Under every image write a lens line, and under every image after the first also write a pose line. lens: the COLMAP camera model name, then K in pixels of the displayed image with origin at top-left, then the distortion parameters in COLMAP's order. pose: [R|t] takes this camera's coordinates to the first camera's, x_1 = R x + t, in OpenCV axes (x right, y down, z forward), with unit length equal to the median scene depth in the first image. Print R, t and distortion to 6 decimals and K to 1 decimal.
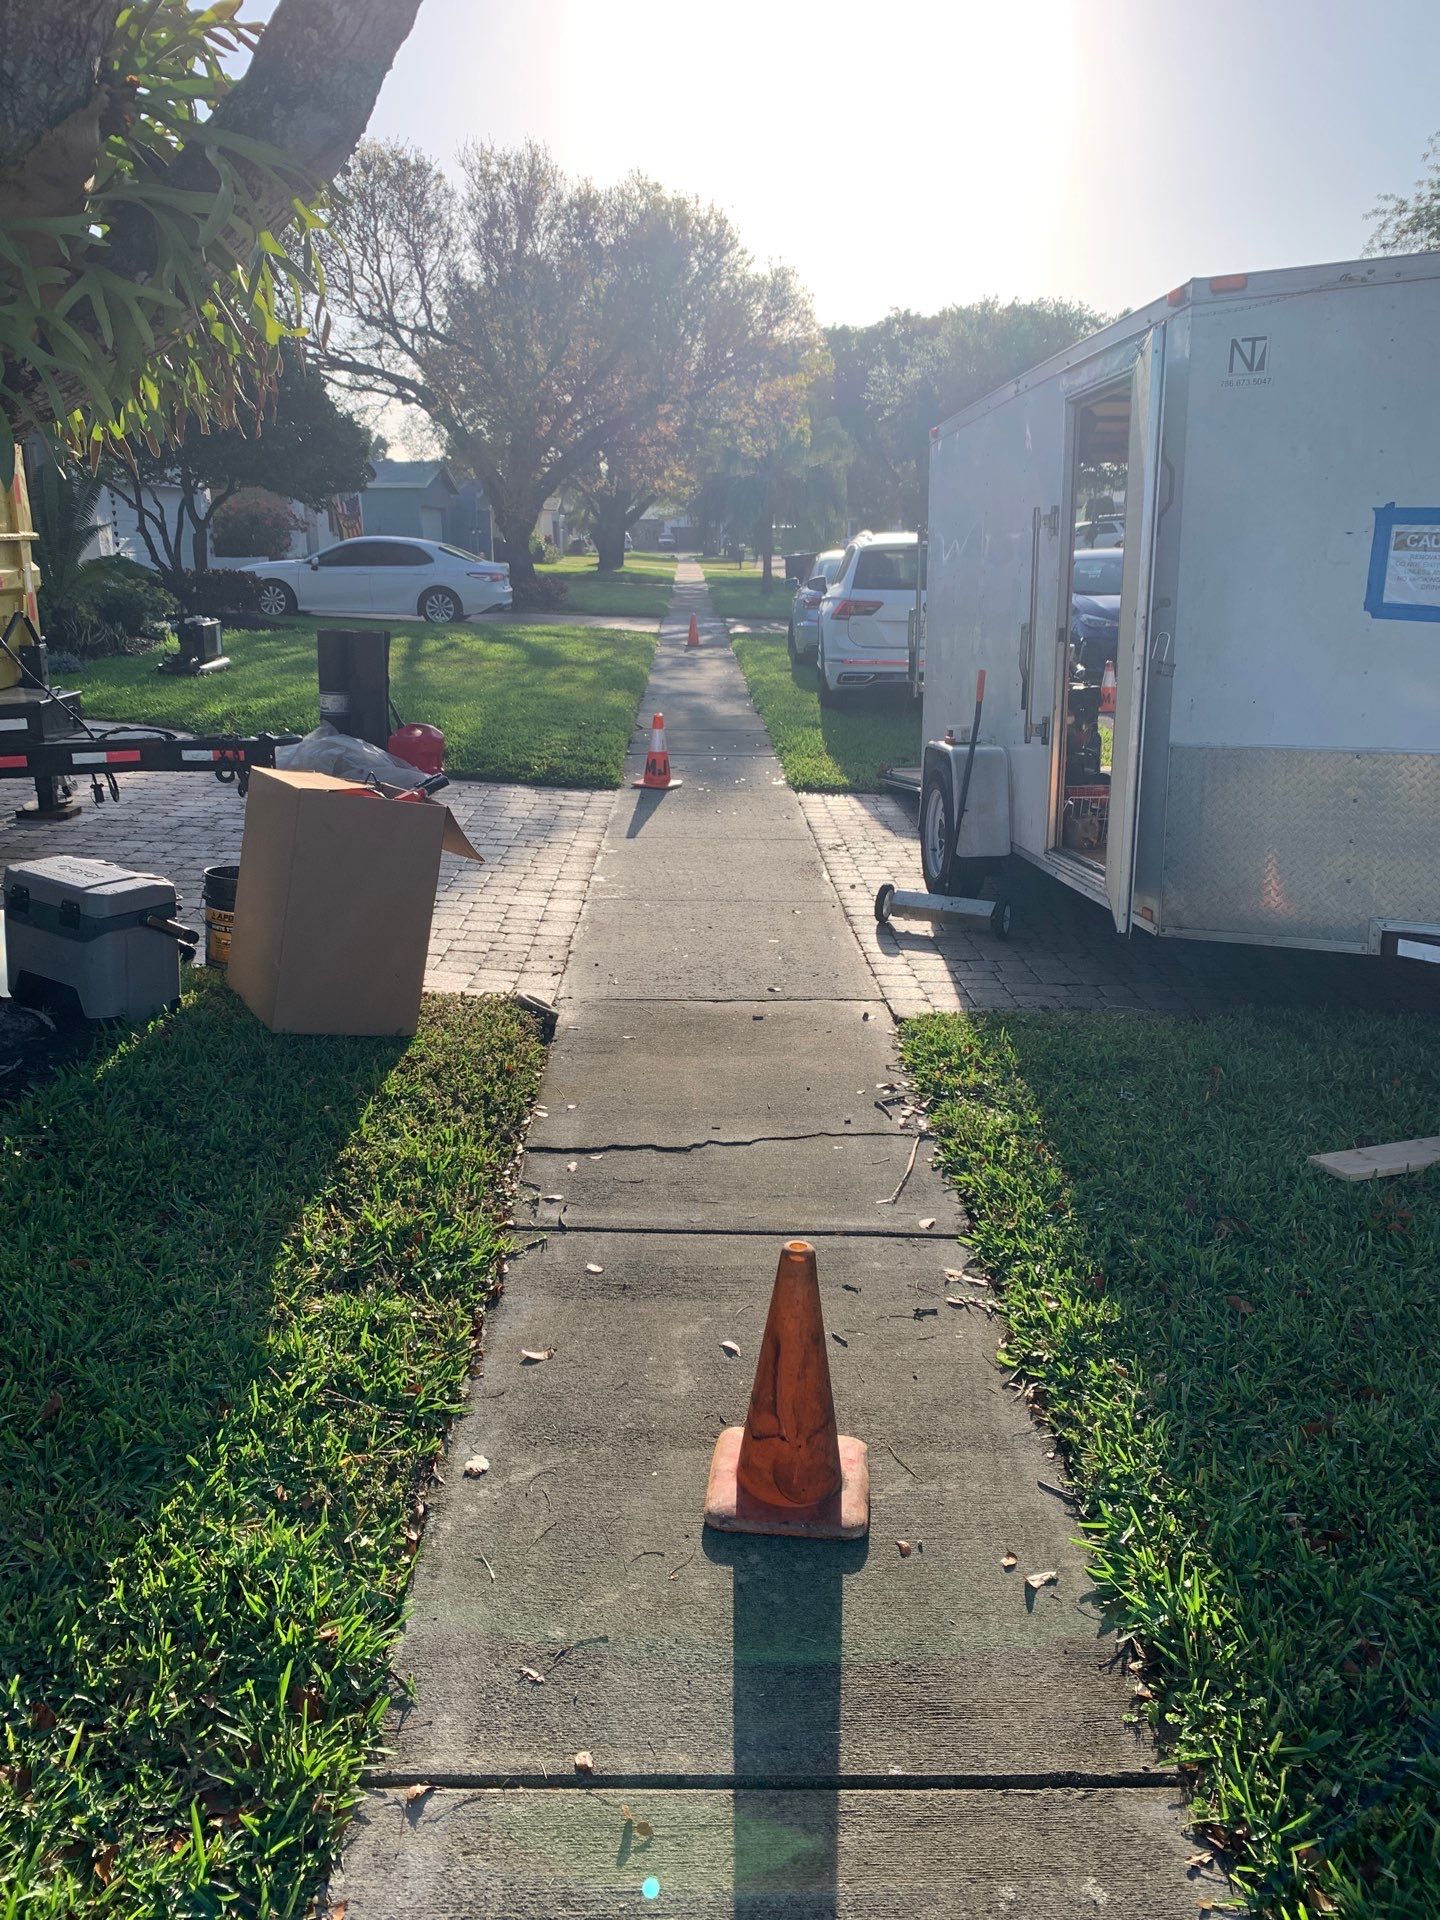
lens RADIAL K [[1464.9, 0, 724.0], [0, 1464.9, 942.3], [0, 0, 1]] dist [0.036130, -0.078864]
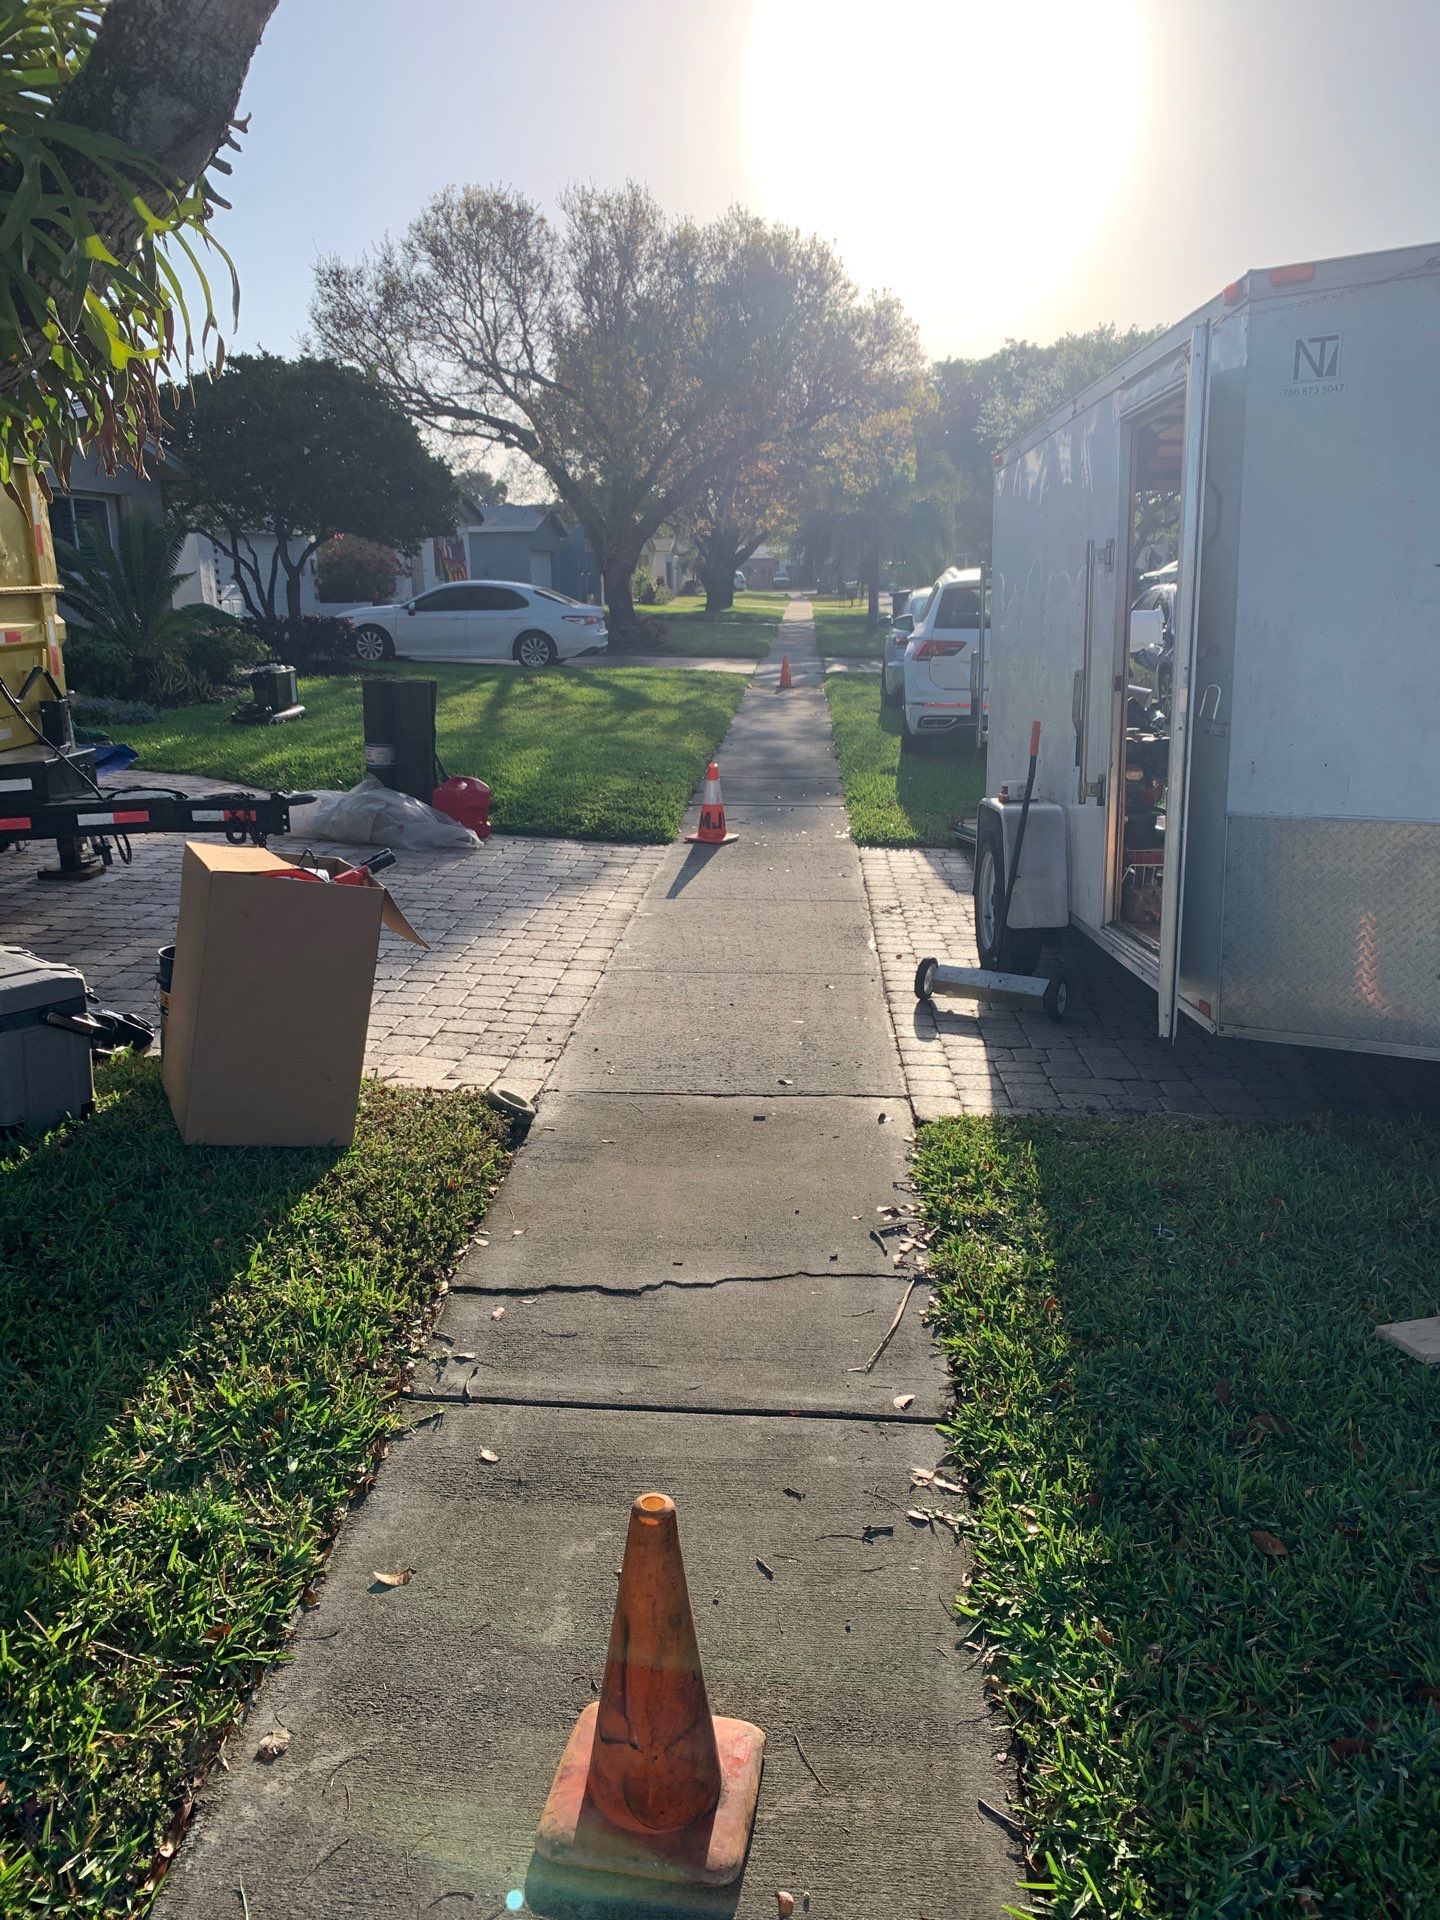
lens RADIAL K [[1473.4, 0, 720.0], [0, 1473.4, 960.0], [0, 0, 1]] dist [0.004932, -0.010413]
pose [[0.996720, 0.004854, -0.080787, 0.078317], [-0.005945, 0.999894, -0.013269, -0.035896], [0.080714, 0.013706, 0.996643, 0.119905]]
